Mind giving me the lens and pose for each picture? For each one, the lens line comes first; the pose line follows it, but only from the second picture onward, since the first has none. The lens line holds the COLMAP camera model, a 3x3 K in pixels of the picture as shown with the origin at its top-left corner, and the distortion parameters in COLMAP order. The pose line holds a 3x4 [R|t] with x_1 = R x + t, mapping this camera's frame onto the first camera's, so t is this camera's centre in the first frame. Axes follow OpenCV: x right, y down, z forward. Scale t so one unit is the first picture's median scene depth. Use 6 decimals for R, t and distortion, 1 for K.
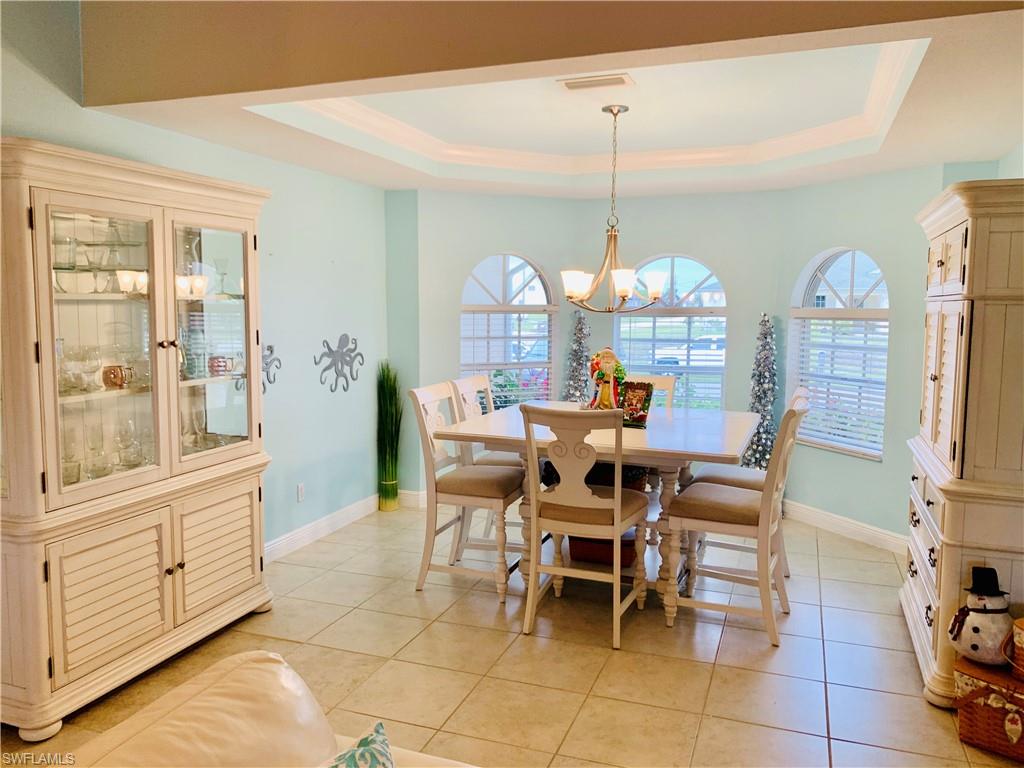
lens RADIAL K [[778.6, 0, 497.8], [0, 778.6, 369.5], [0, 0, 1]] dist [0.036615, -0.033934]
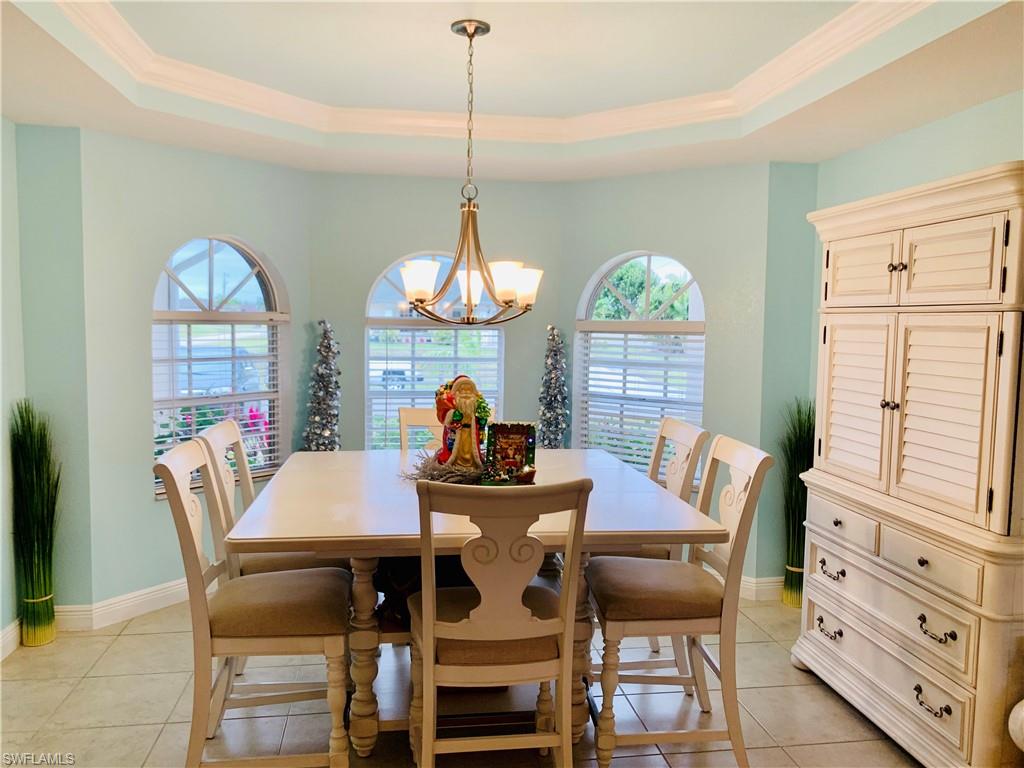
lens RADIAL K [[778.6, 0, 497.8], [0, 778.6, 369.5], [0, 0, 1]] dist [0.036615, -0.033934]
pose [[0.873065, -0.025364, 0.486944, -0.163689], [0.032908, 0.999434, -0.006943, -0.026902], [-0.486492, 0.022086, 0.873406, 0.378033]]
